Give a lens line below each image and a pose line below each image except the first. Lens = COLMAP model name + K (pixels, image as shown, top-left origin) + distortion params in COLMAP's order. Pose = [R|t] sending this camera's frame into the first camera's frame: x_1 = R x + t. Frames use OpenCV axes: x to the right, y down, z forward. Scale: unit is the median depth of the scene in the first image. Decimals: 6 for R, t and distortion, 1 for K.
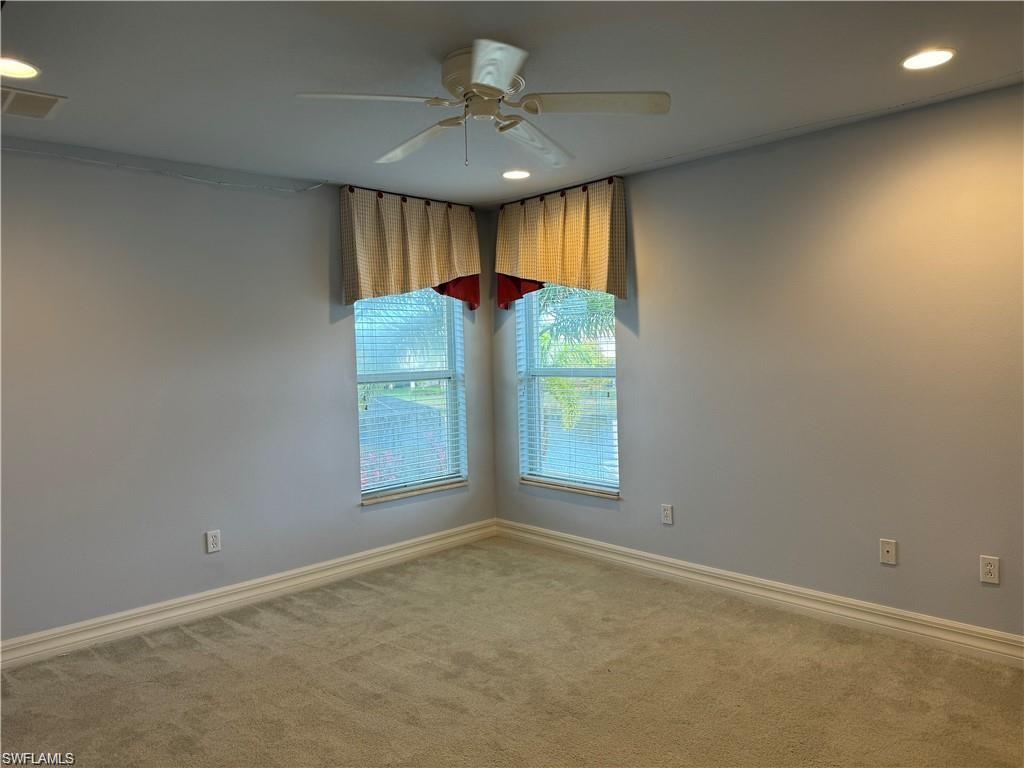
lens RADIAL K [[717.1, 0, 506.5], [0, 717.1, 390.1], [0, 0, 1]] dist [0.000920, -0.013247]
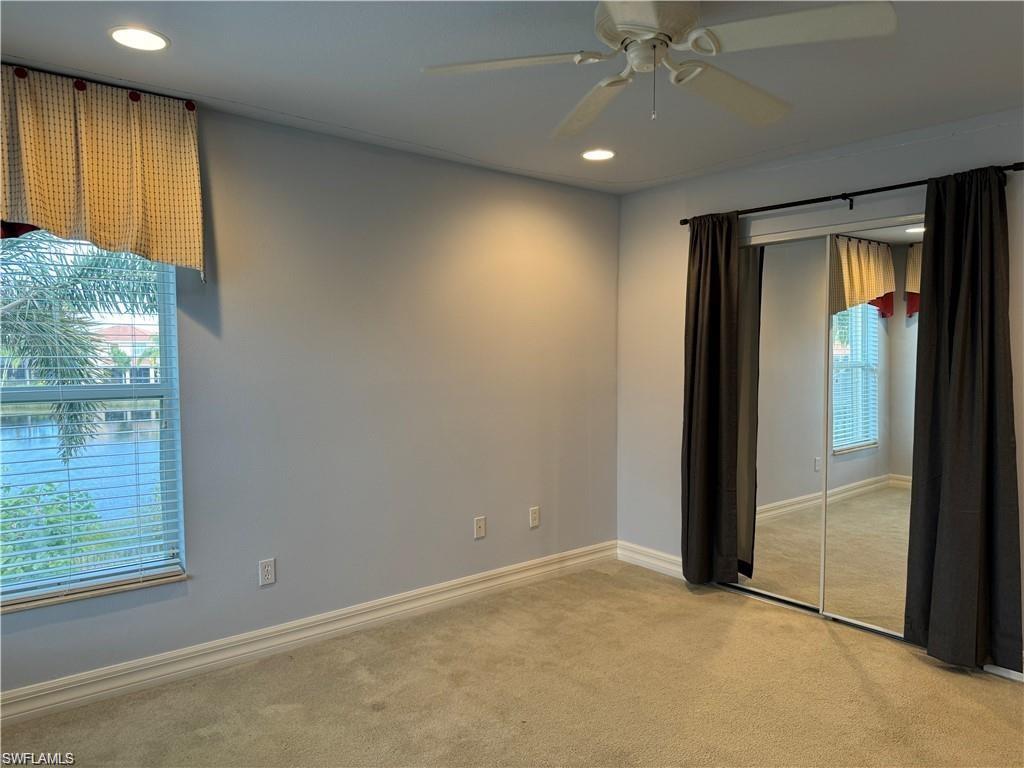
lens RADIAL K [[727.4, 0, 512.0], [0, 727.4, 384.0], [0, 0, 1]] dist [0.008927, -0.008852]
pose [[0.066306, -0.026588, 0.997445, -0.724442], [0.050512, 0.998453, 0.023257, -0.042915], [-0.996520, 0.048840, 0.067547, 0.918350]]
